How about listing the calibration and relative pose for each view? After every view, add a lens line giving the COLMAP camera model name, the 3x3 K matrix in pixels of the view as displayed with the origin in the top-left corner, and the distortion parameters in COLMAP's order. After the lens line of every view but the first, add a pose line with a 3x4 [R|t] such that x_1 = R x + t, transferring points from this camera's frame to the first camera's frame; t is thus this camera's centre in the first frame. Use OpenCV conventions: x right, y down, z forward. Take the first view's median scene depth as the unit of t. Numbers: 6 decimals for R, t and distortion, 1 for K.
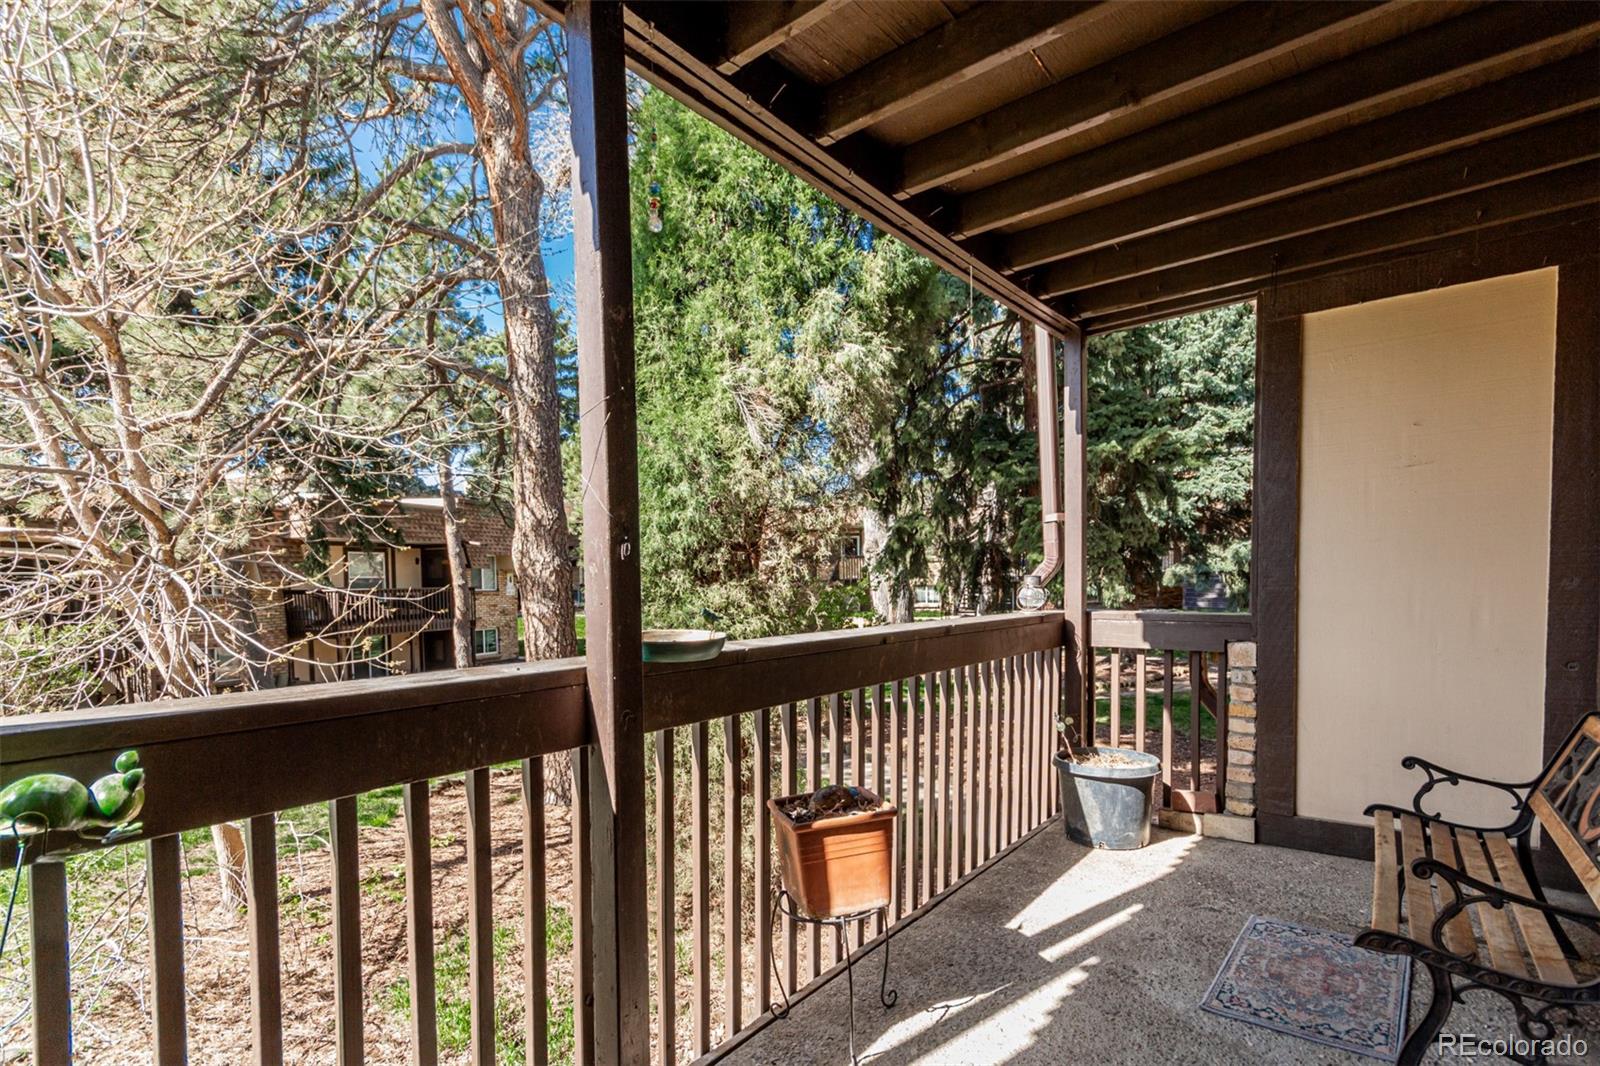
lens RADIAL K [[747.9, 0, 814.4], [0, 747.9, 588.8], [0, 0, 1]] dist [0.000251, 0.001590]
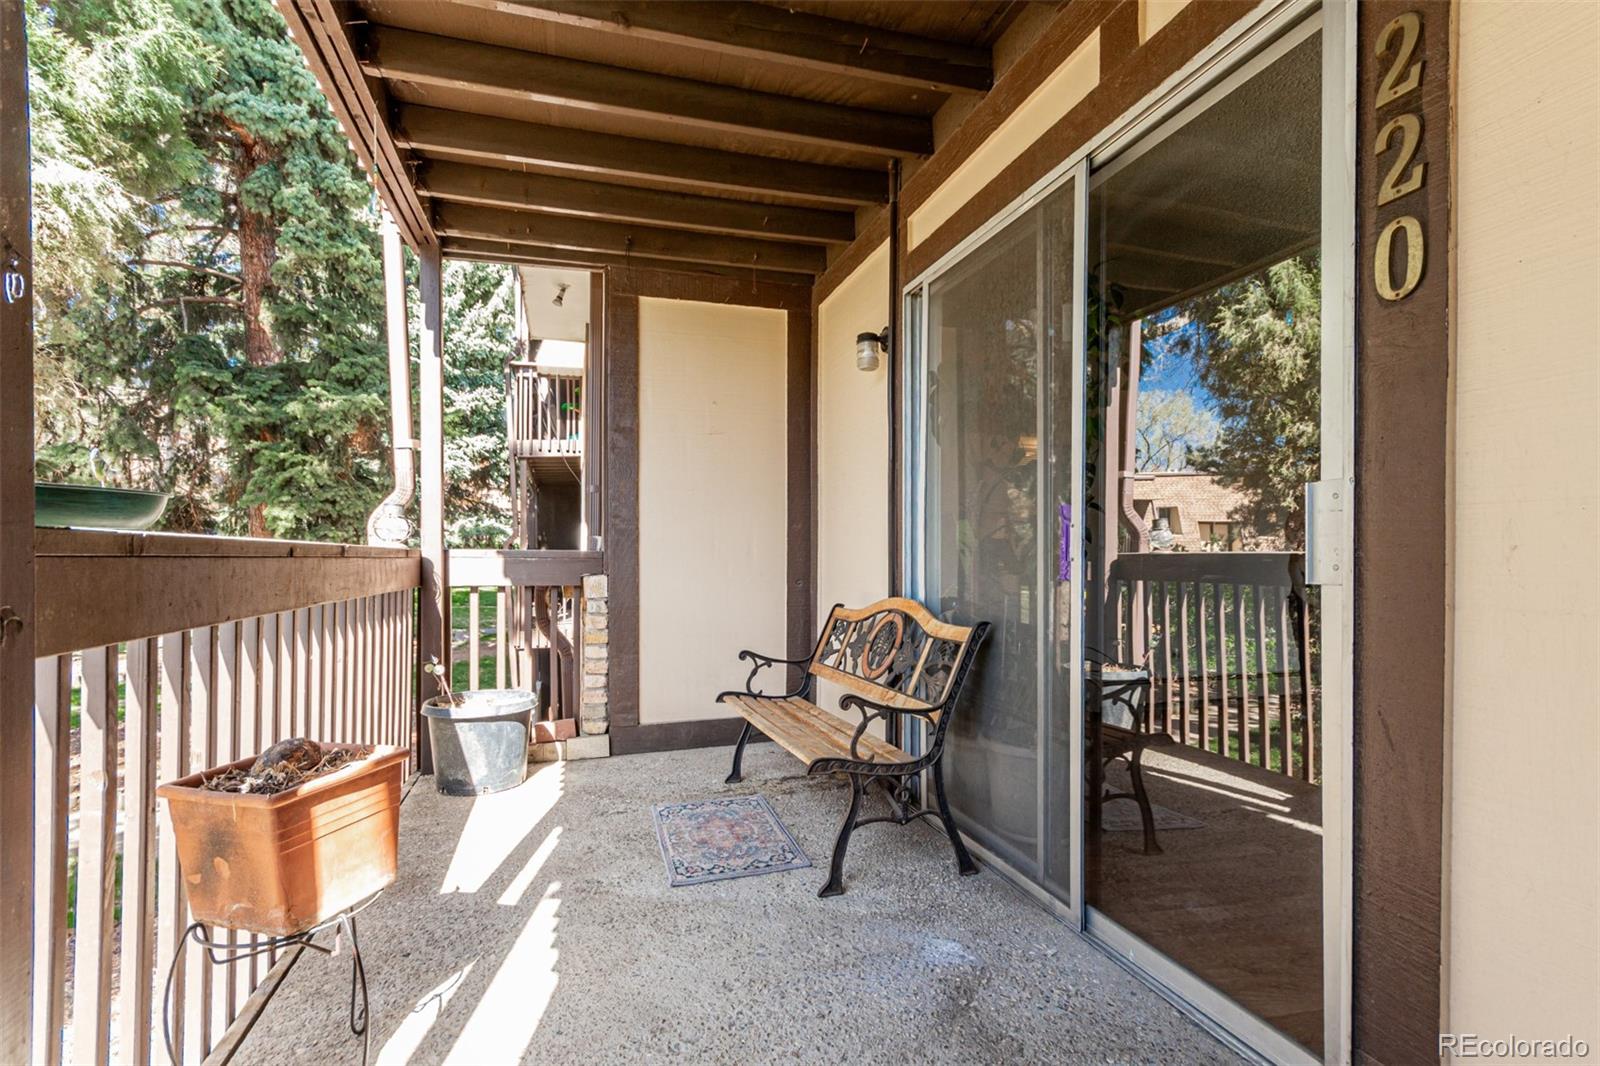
lens RADIAL K [[747.9, 0, 791.9], [0, 747.9, 539.5], [0, 0, 1]] dist [0.000251, 0.001590]
pose [[0.593708, 0.028960, 0.804159, -0.148094], [-0.003151, 0.999428, -0.033666, 0.057719], [-0.804674, 0.017454, 0.593460, 0.125183]]
